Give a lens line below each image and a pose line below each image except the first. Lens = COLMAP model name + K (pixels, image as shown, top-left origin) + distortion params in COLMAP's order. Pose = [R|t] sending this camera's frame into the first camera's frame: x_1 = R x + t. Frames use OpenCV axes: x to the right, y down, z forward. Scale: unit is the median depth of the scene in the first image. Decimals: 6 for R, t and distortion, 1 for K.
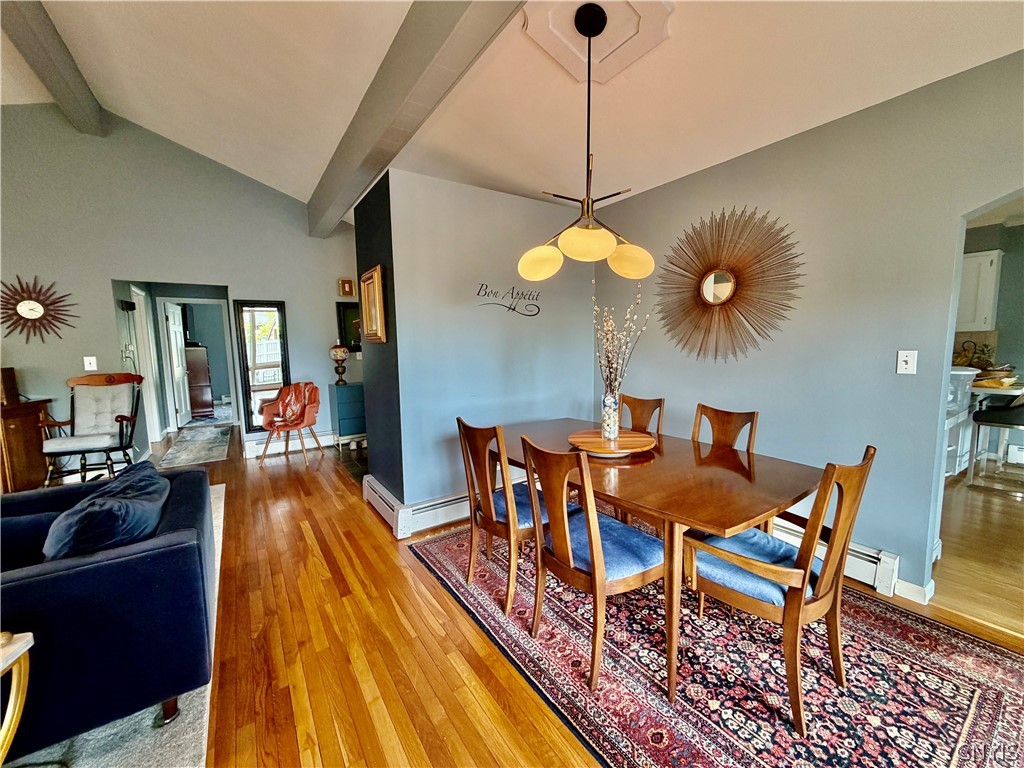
lens RADIAL K [[408.4, 0, 512.0], [0, 408.4, 384.0], [0, 0, 1]] dist [-0.000341, -0.000332]
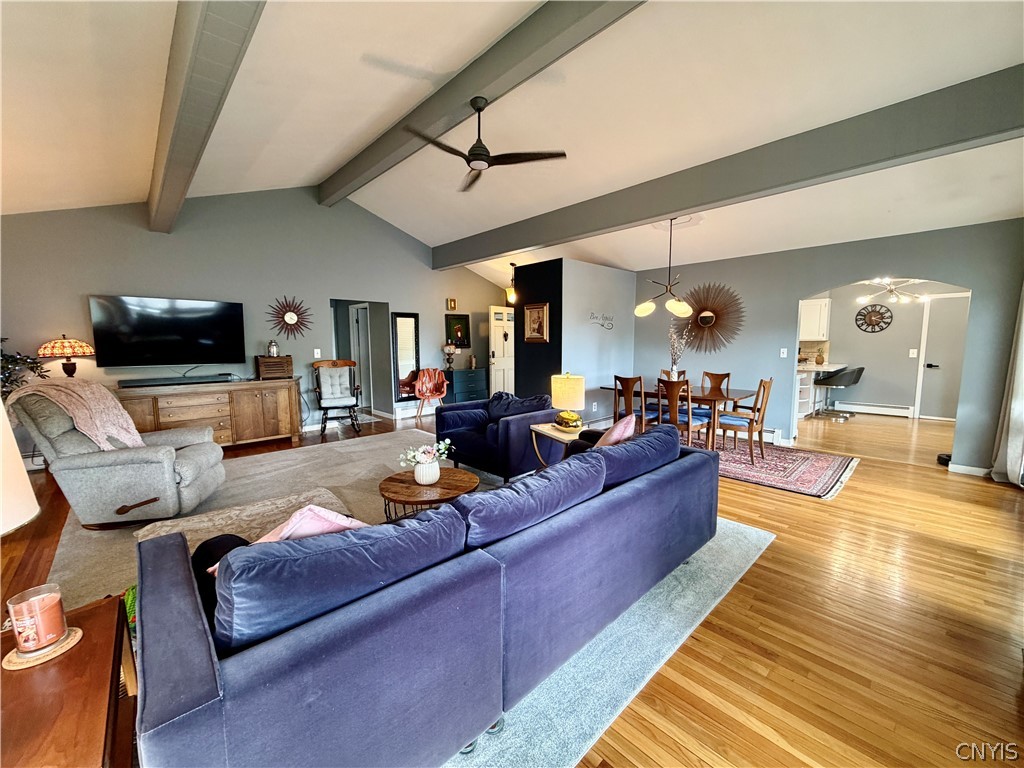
lens RADIAL K [[408.4, 0, 512.0], [0, 408.4, 384.0], [0, 0, 1]] dist [-0.000341, -0.000332]
pose [[0.986808, -0.003122, 0.161865, -0.768827], [0.003694, 0.999988, -0.003230, 0.097328], [-0.161853, 0.003785, 0.986808, -0.851222]]
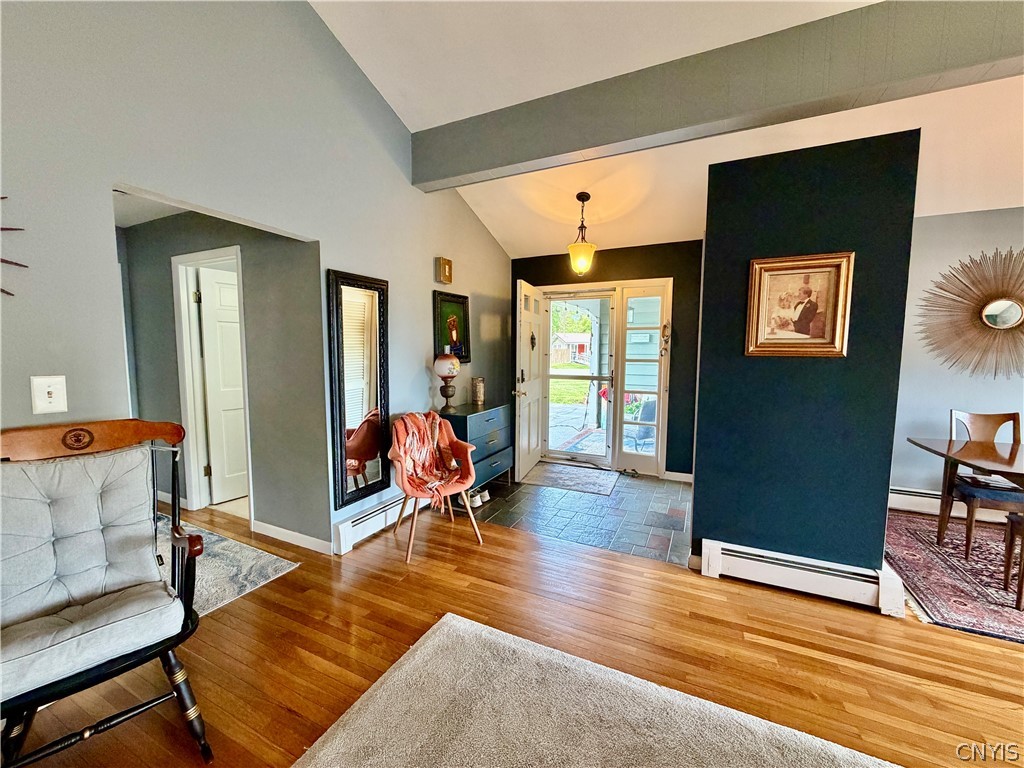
lens RADIAL K [[408.4, 0, 512.0], [0, 408.4, 384.0], [0, 0, 1]] dist [-0.000341, -0.000332]
pose [[0.867872, -0.017361, 0.496484, -1.163074], [0.029960, 0.999399, -0.017423, -0.055211], [-0.495884, 0.029996, 0.867871, 0.633522]]
